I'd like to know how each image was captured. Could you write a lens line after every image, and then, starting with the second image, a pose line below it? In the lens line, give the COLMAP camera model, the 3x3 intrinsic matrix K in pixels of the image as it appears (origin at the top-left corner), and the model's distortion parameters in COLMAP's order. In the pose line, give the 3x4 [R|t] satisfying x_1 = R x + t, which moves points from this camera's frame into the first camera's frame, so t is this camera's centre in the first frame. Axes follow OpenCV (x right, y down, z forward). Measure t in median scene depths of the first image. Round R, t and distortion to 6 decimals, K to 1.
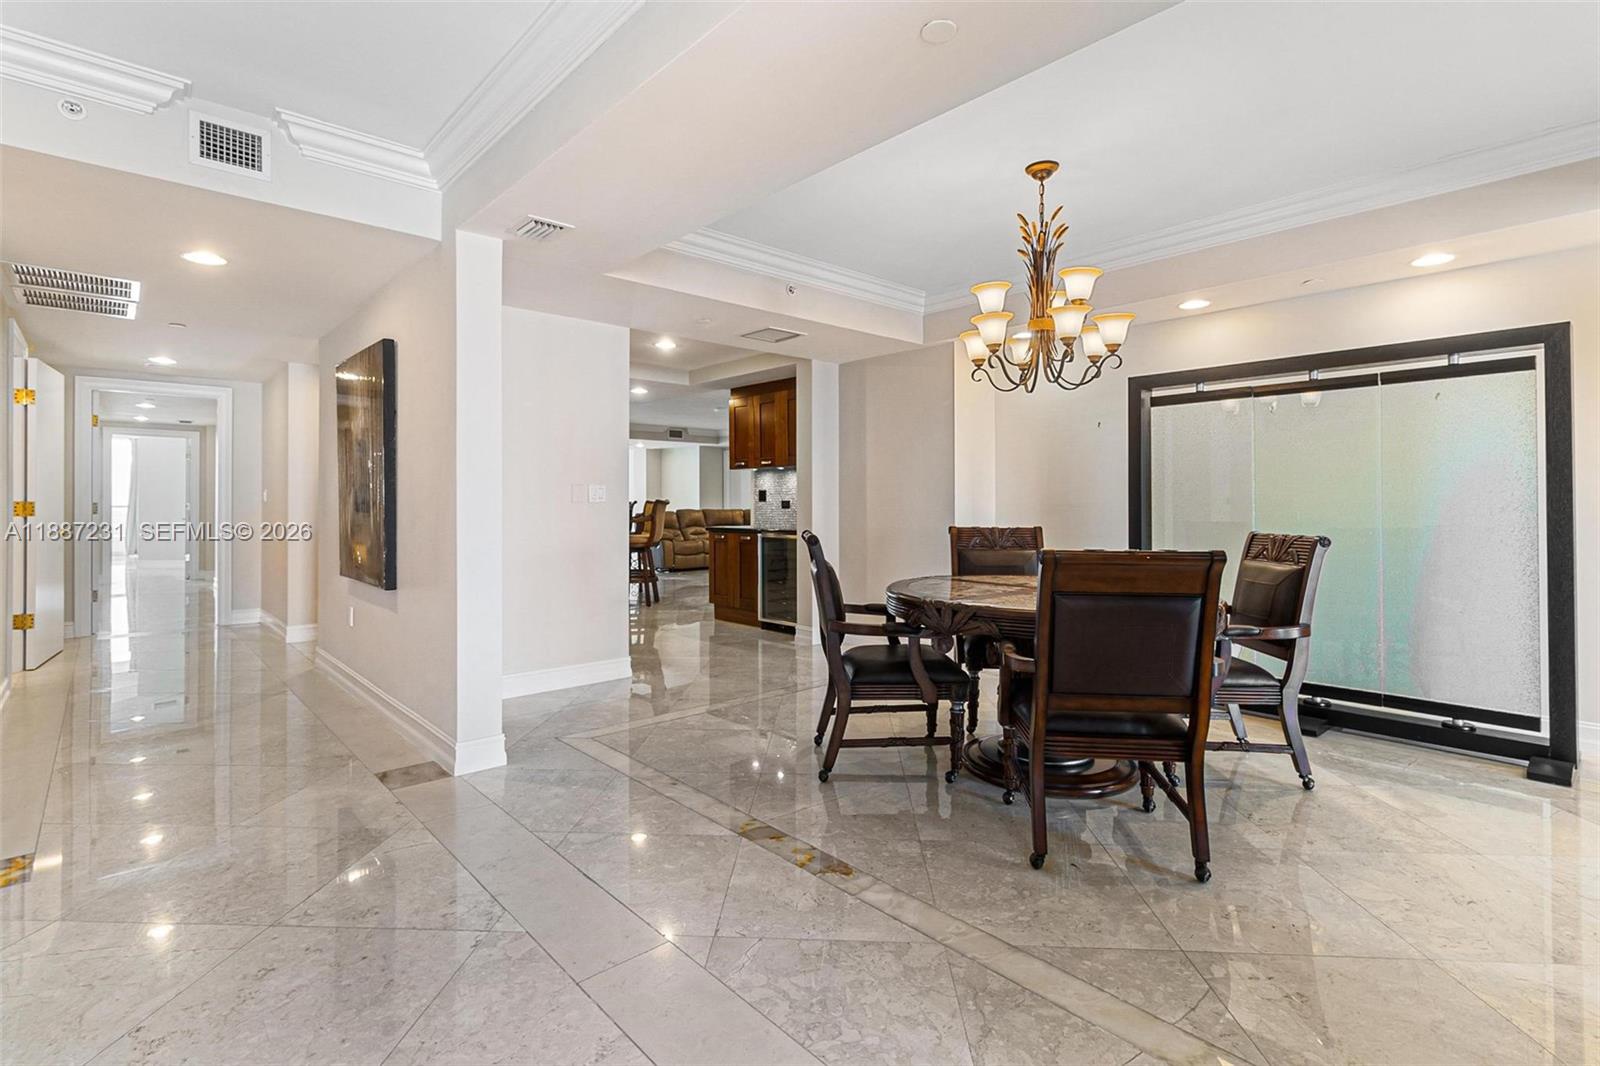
lens RADIAL K [[749.8, 0, 777.6], [0, 749.8, 492.1], [0, 0, 1]] dist [0.082710, -0.000026]
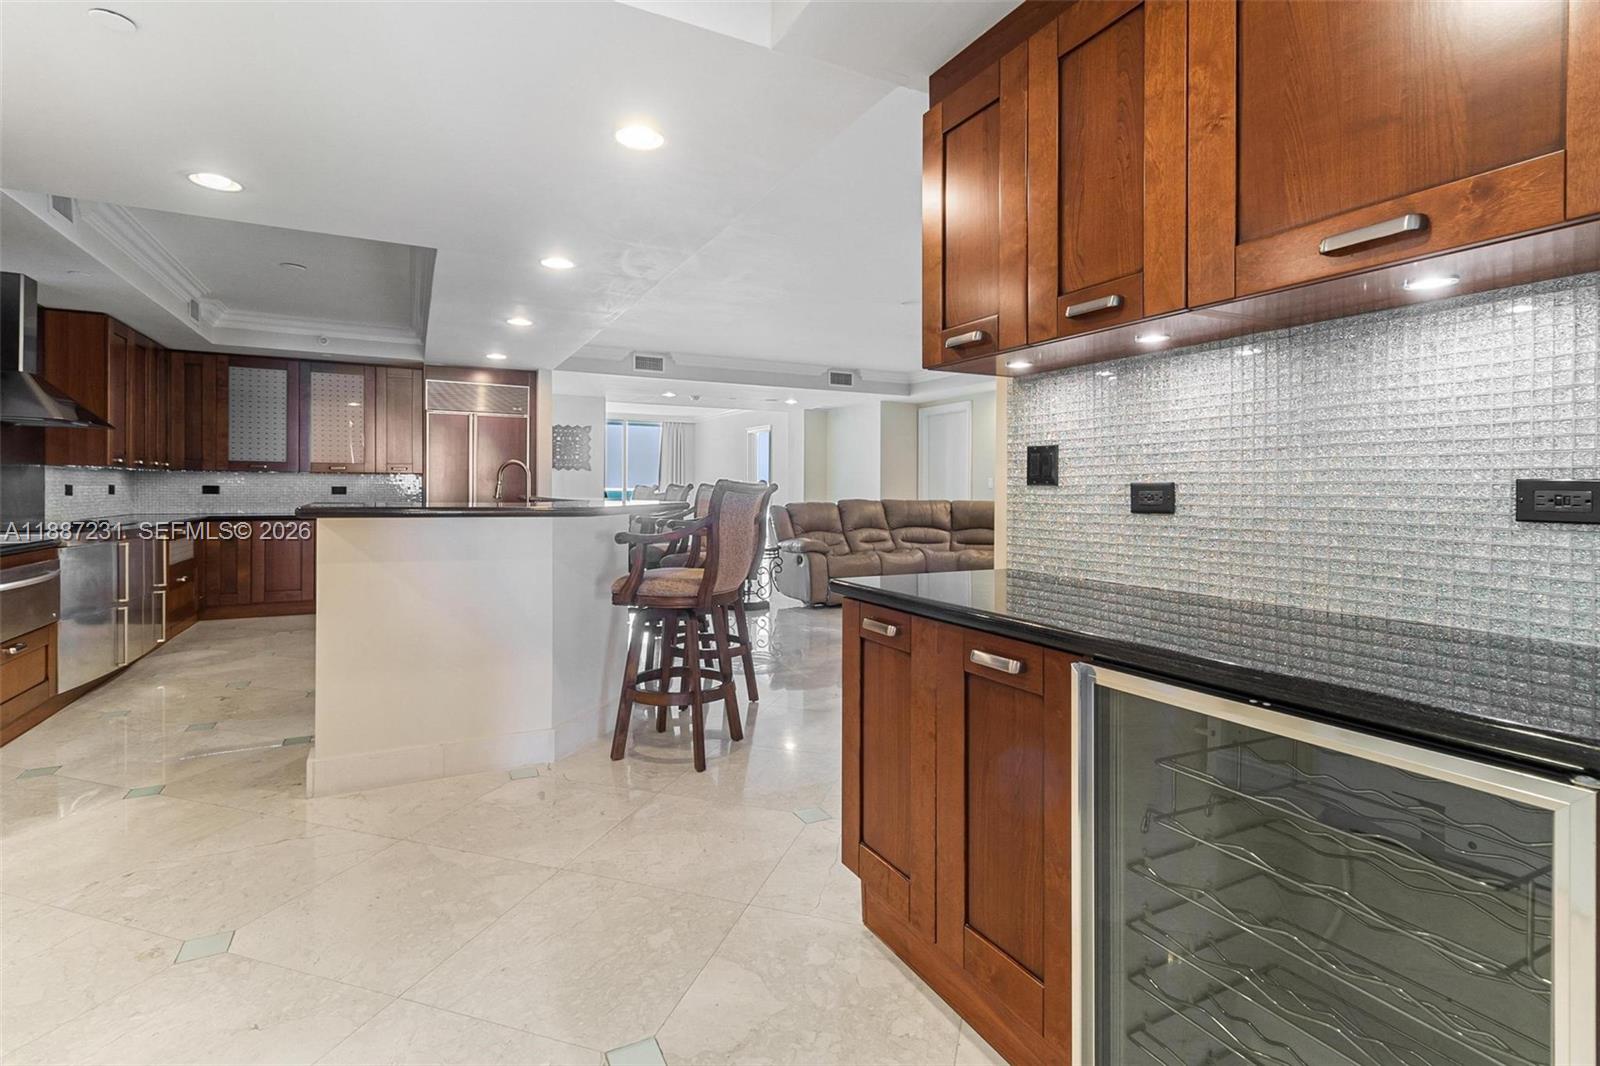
lens RADIAL K [[749.8, 0, 777.6], [0, 749.8, 492.1], [0, 0, 1]] dist [0.082710, -0.000026]
pose [[0.965434, 0.008353, -0.260514, -0.025808], [-0.003748, 0.999828, 0.018169, 0.006174], [0.260621, -0.016565, 0.965299, 0.433876]]
